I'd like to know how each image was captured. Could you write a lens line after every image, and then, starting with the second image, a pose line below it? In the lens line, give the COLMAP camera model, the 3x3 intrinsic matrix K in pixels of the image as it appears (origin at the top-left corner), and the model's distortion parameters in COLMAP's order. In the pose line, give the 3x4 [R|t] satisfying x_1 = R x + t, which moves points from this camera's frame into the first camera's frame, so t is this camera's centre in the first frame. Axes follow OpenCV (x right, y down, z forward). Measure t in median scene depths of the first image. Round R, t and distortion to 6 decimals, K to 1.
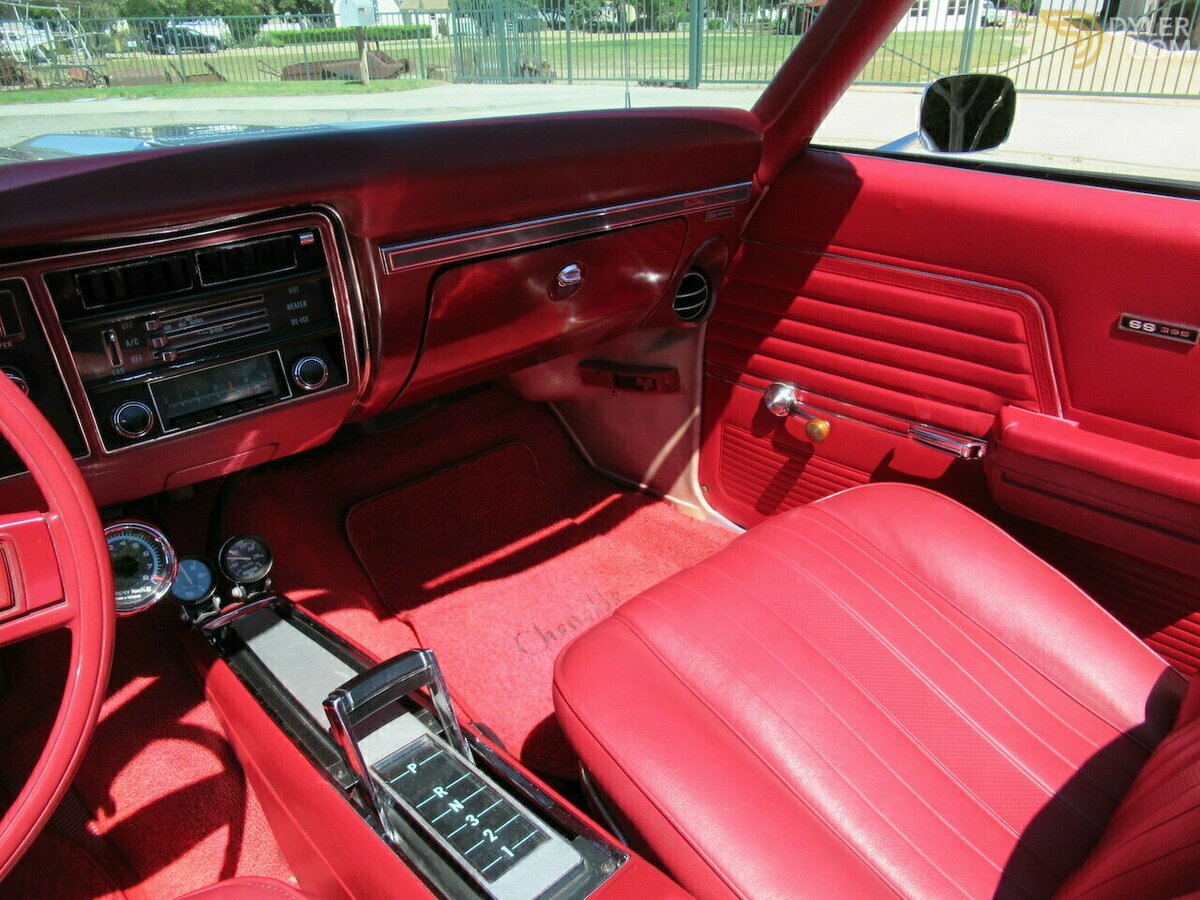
lens RADIAL K [[888.7, 0, 600.5], [0, 888.7, 456.5], [0, 0, 1]] dist [-0.024919, 0.015460]
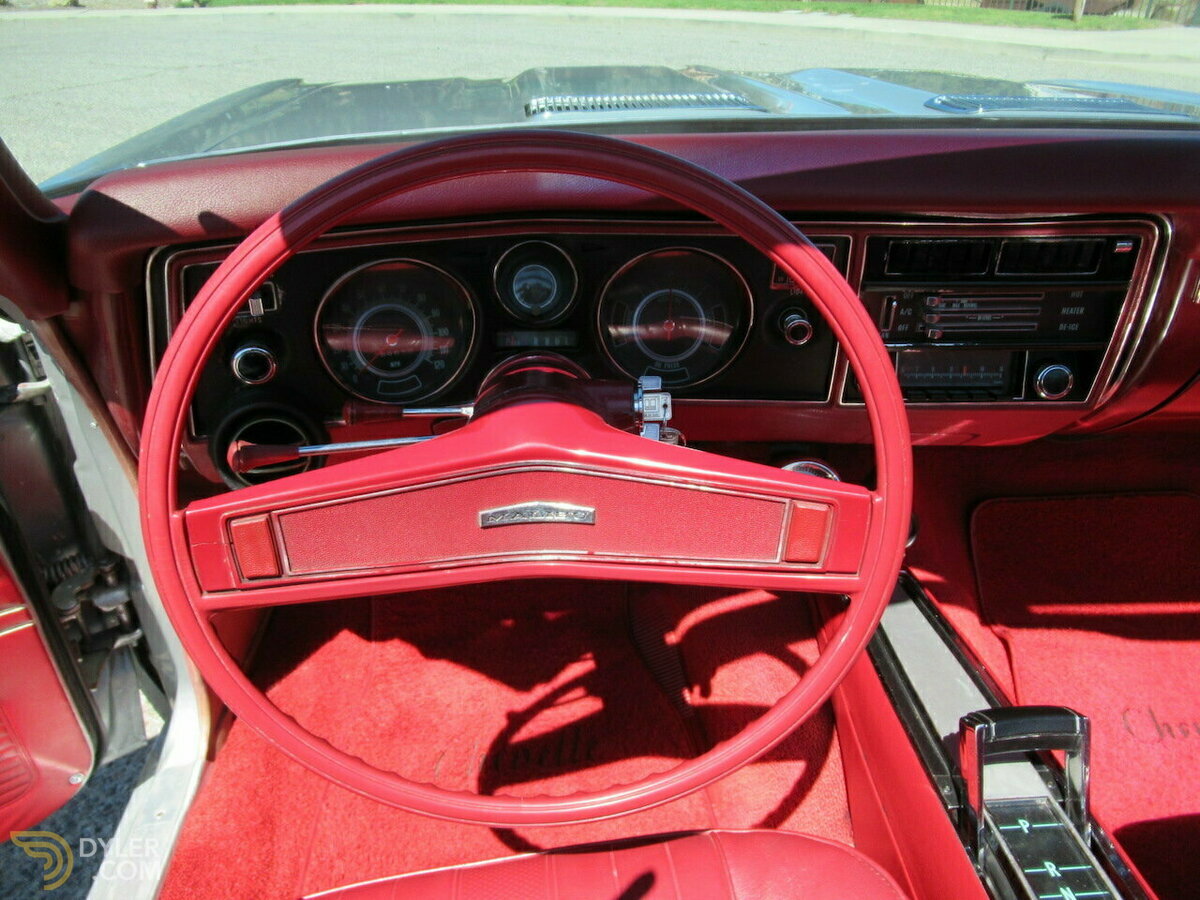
lens RADIAL K [[888.7, 0, 588.0], [0, 888.7, 447.2], [0, 0, 1]] dist [-0.024919, 0.015460]
pose [[0.768345, 0.339782, -0.542396, -0.173829], [-0.303838, 0.939507, 0.158142, -0.027178], [0.563319, 0.043293, 0.825105, -0.041283]]
